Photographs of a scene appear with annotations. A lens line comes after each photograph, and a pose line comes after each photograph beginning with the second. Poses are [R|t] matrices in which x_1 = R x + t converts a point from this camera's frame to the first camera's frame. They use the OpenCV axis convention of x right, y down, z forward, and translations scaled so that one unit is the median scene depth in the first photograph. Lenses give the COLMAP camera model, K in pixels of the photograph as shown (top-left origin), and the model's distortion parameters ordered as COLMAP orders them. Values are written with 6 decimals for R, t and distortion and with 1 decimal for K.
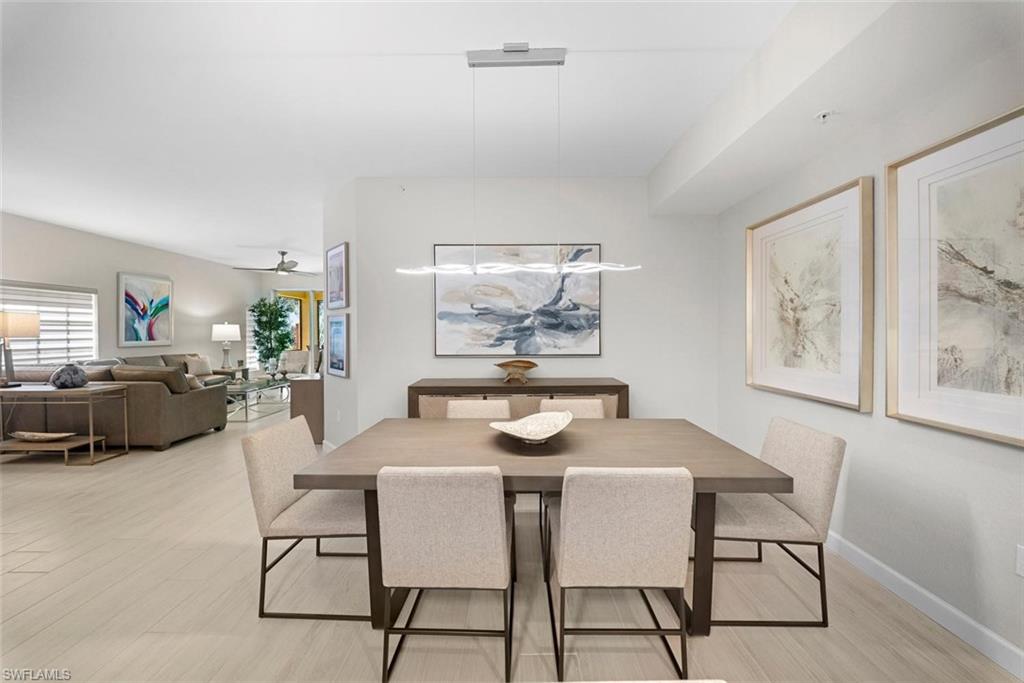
lens RADIAL K [[366.1, 0, 510.6], [0, 366.1, 332.1], [0, 0, 1]] dist [-0.001406, -0.000278]
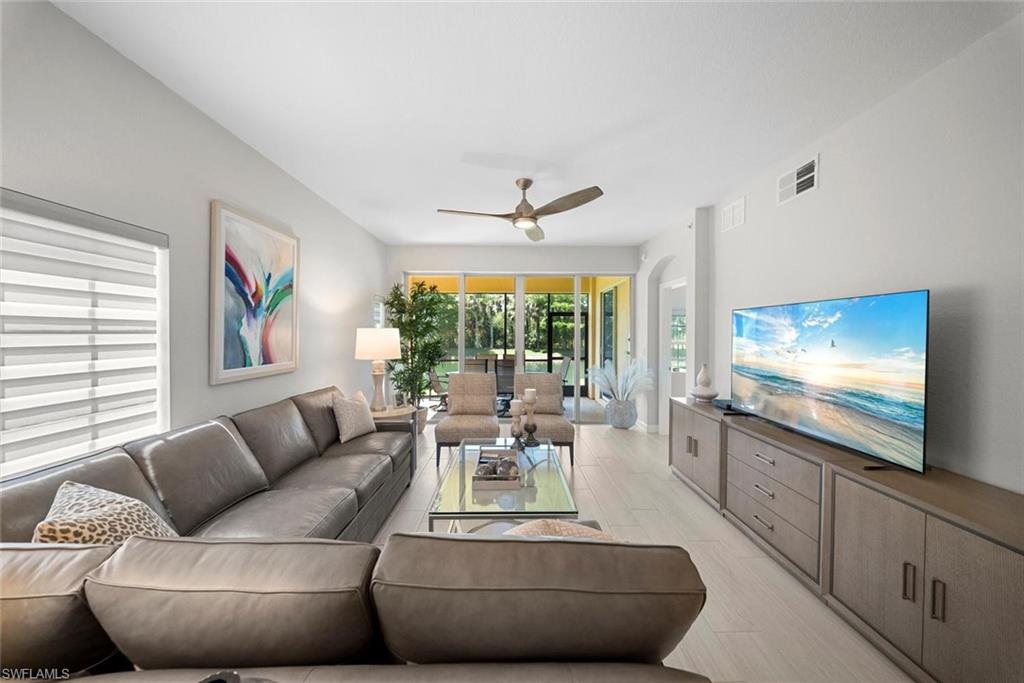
lens RADIAL K [[366.1, 0, 510.6], [0, 366.1, 332.1], [0, 0, 1]] dist [-0.001406, -0.000278]
pose [[0.999932, 0.007095, 0.009203, -1.172203], [-0.007044, 0.999960, -0.005587, -0.027866], [-0.009242, 0.005522, 0.999942, 0.930873]]
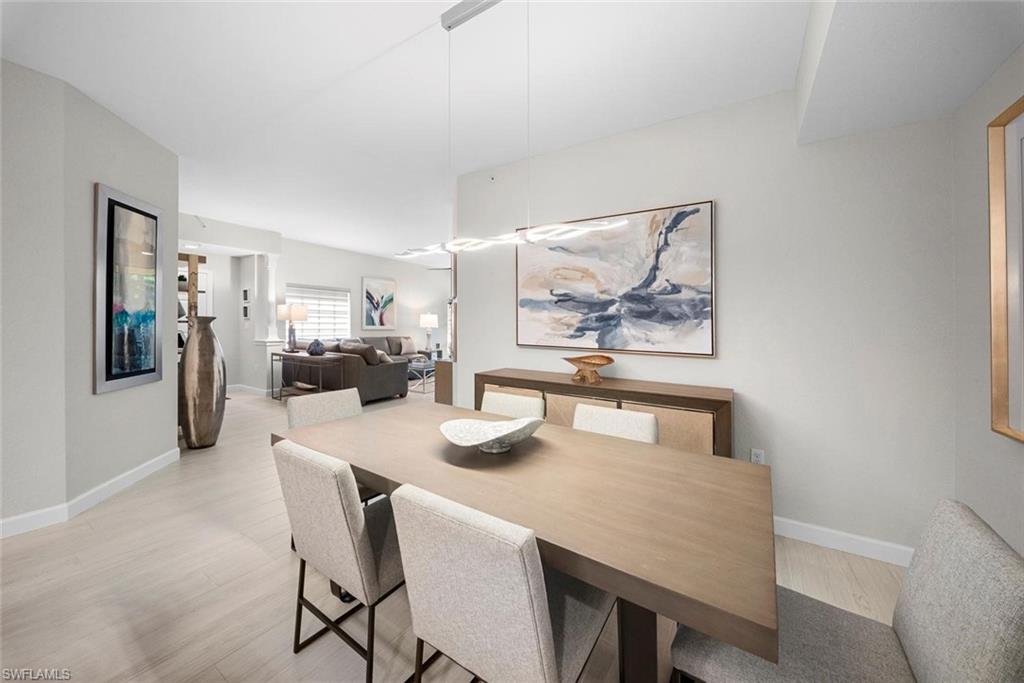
lens RADIAL K [[370.7, 0, 513.1], [0, 370.7, 320.3], [0, 0, 1]] dist [-0.000076, -0.000054]
pose [[0.838859, 0.012083, -0.544214, 0.311845], [-0.019768, 0.999770, -0.008273, 0.007840], [0.543989, 0.017698, 0.838905, 0.178753]]
